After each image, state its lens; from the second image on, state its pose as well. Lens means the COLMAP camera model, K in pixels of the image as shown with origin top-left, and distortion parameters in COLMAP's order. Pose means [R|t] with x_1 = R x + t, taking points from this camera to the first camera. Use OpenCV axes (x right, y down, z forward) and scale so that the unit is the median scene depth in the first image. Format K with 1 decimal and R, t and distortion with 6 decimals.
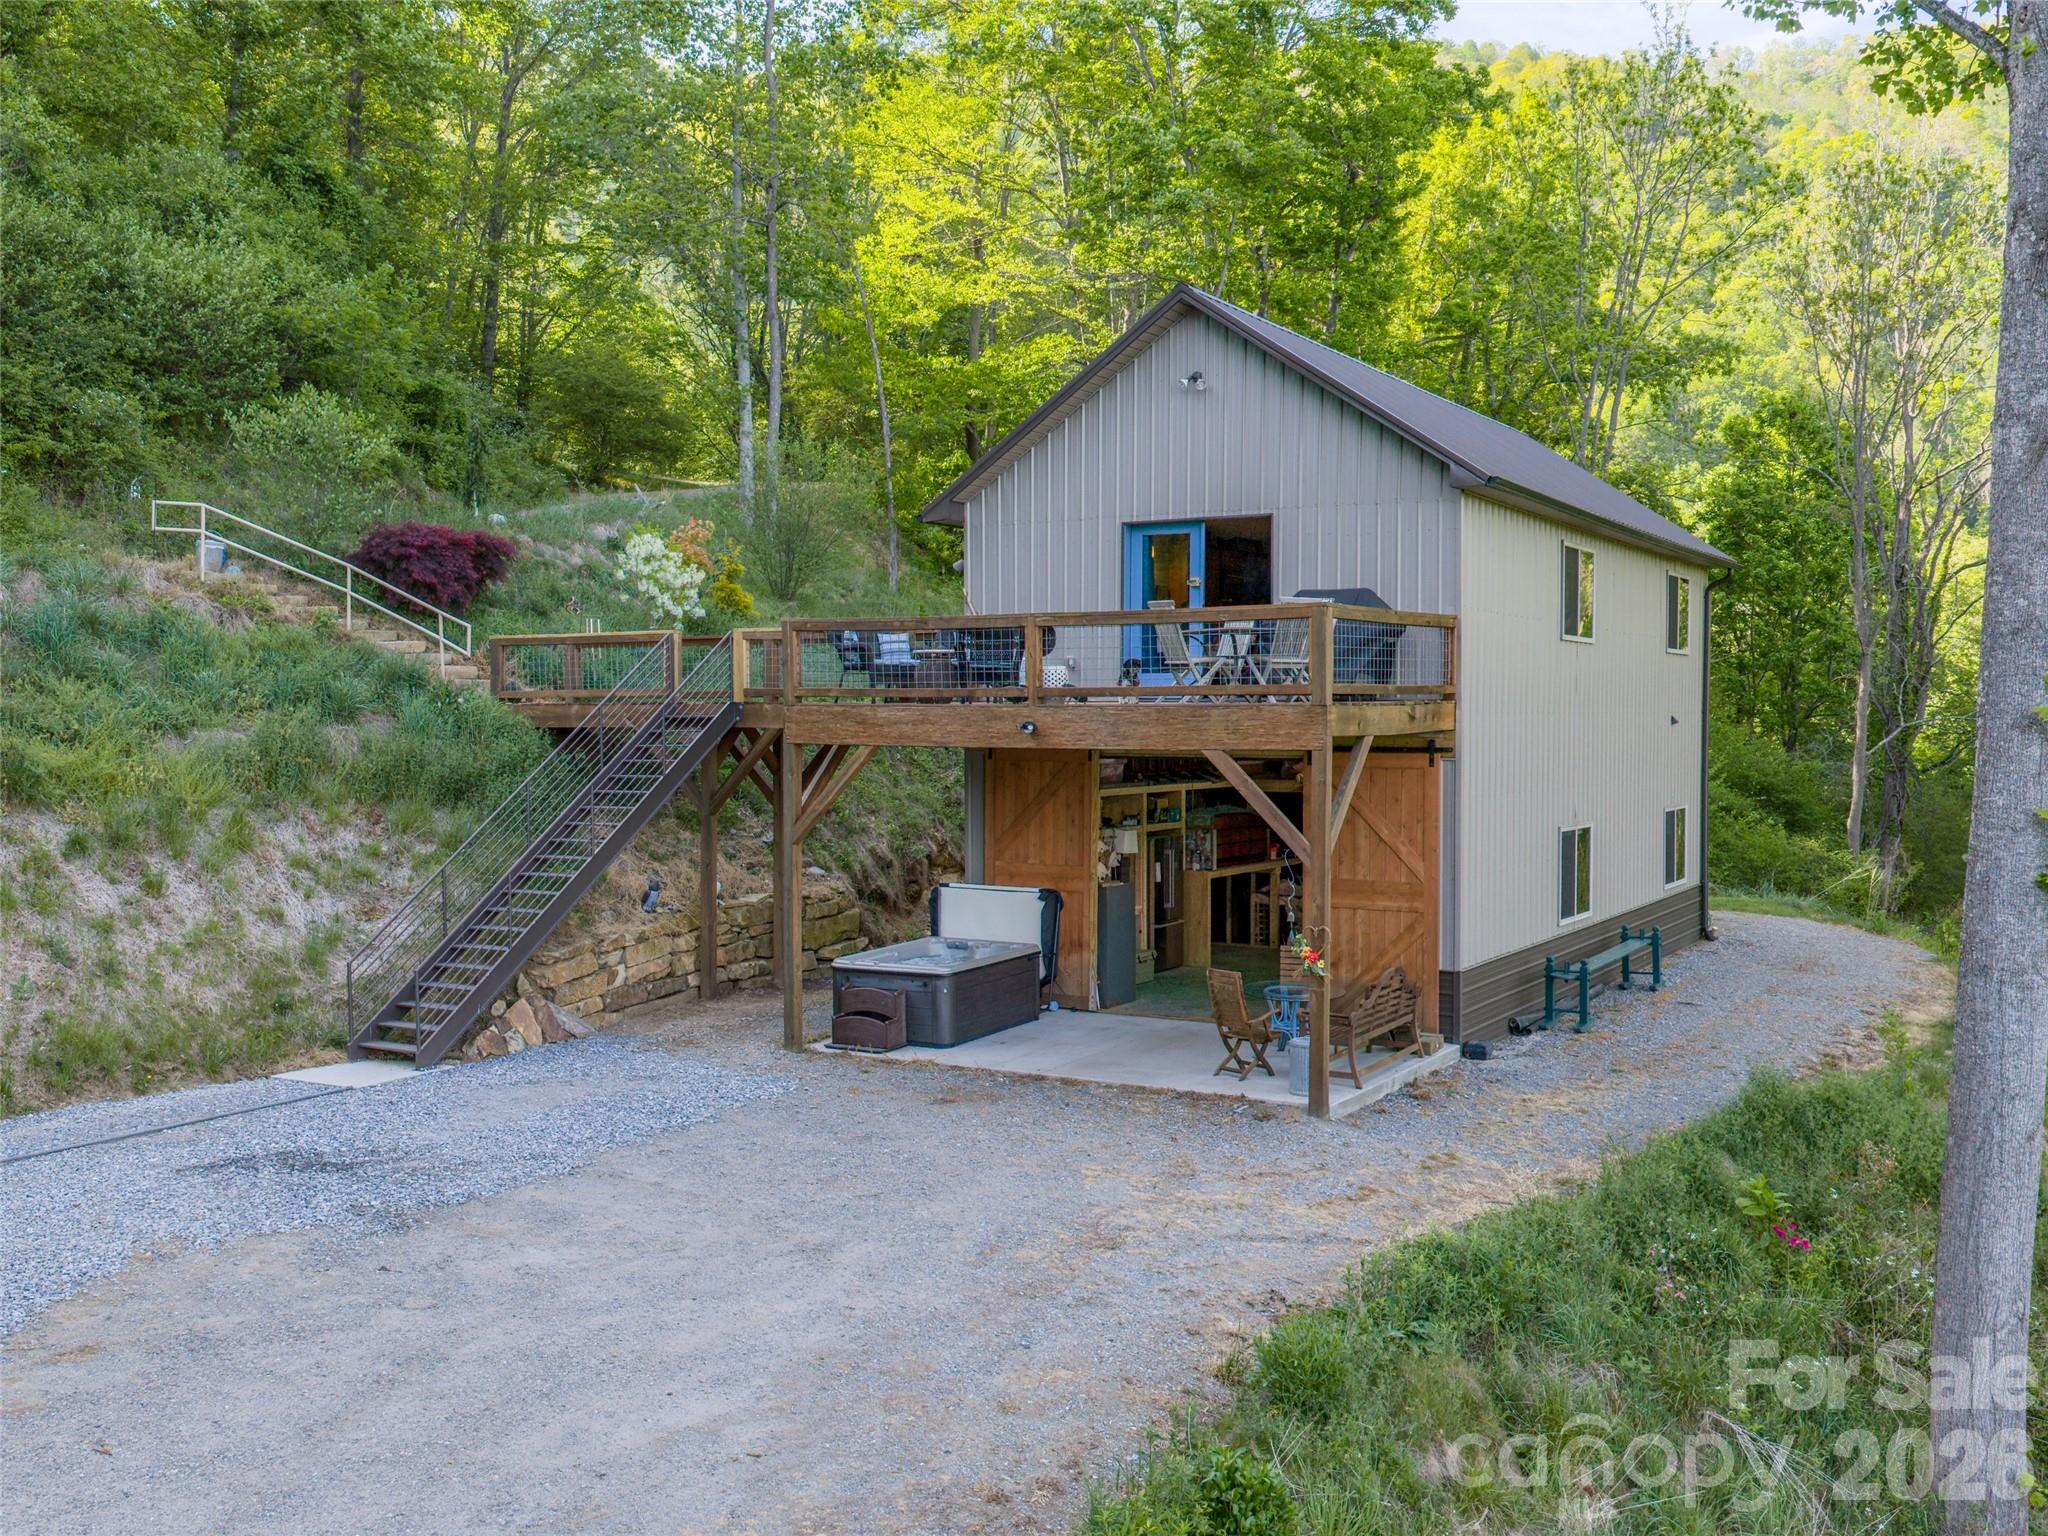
lens RADIAL K [[1895.4, 0, 1024.0], [0, 1895.4, 768.0], [0, 0, 1]] dist [0.008697, -0.003480]
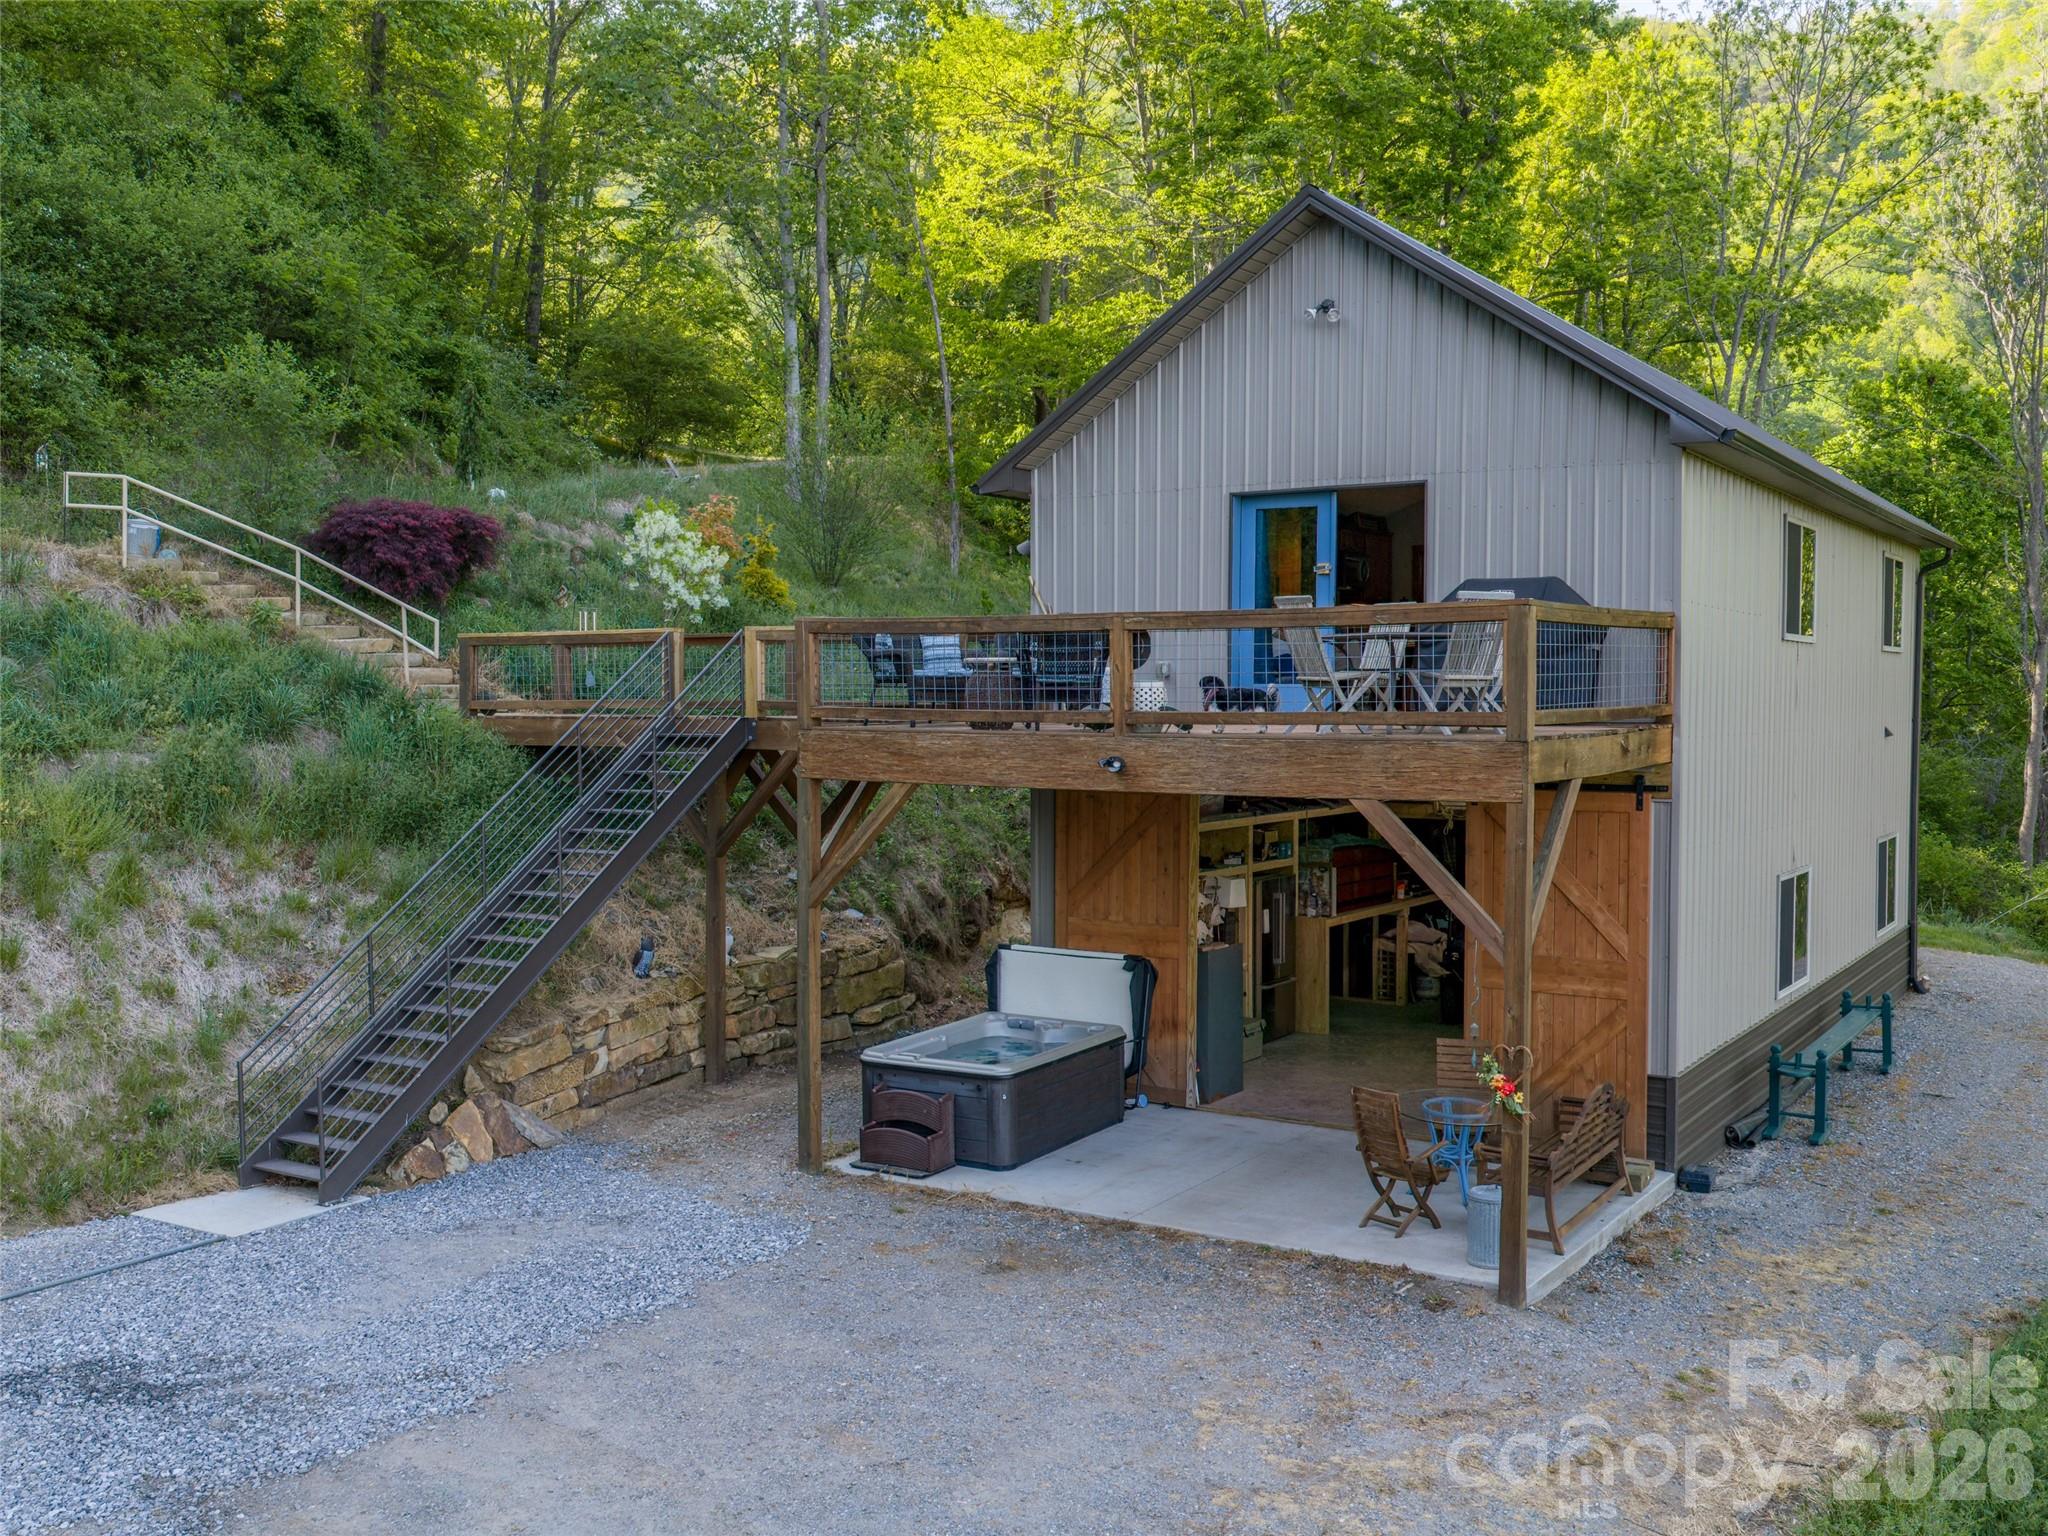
lens RADIAL K [[1895.4, 0, 1024.0], [0, 1895.4, 768.0], [0, 0, 1]] dist [0.008697, -0.003480]
pose [[0.999324, 0.002096, -0.036706, -0.004857], [-0.001678, 0.999934, 0.011397, -0.023897], [0.036728, -0.011327, 0.999261, 0.206249]]
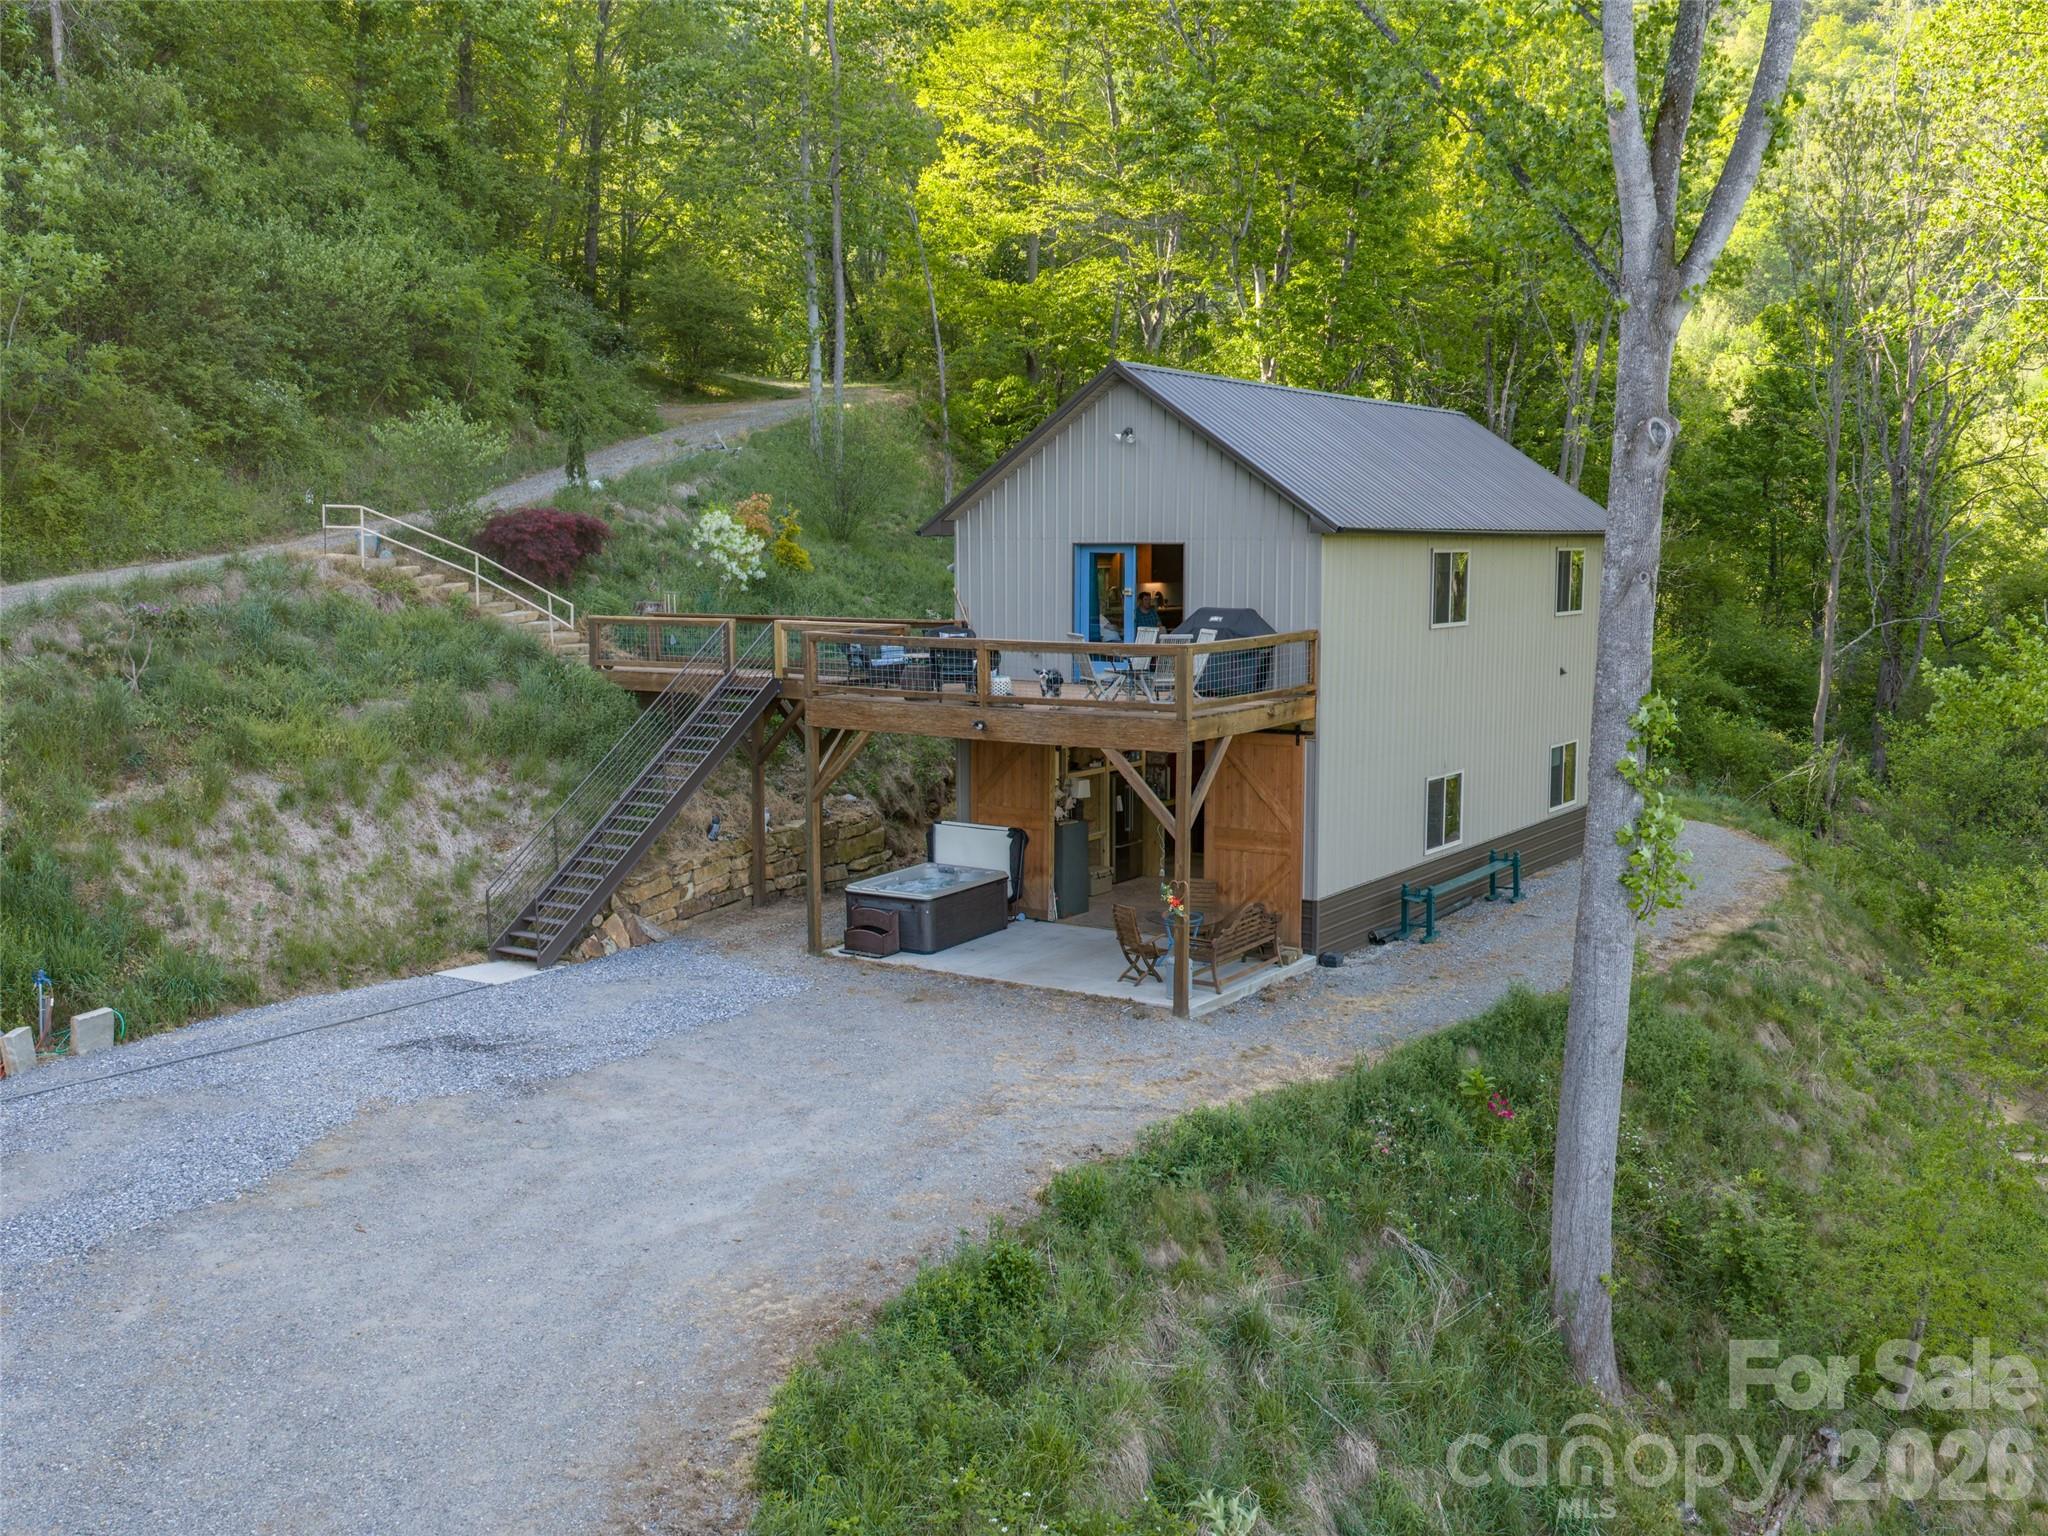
lens RADIAL K [[1886.5, 0, 1024.0], [0, 1886.5, 768.0], [0, 0, 1]] dist [0.018425, 0.001623]
pose [[0.998315, 0.005351, -0.057778, 0.093361], [-0.000141, 0.995959, 0.089810, -0.093267], [0.058026, -0.089651, 0.994282, -0.278481]]
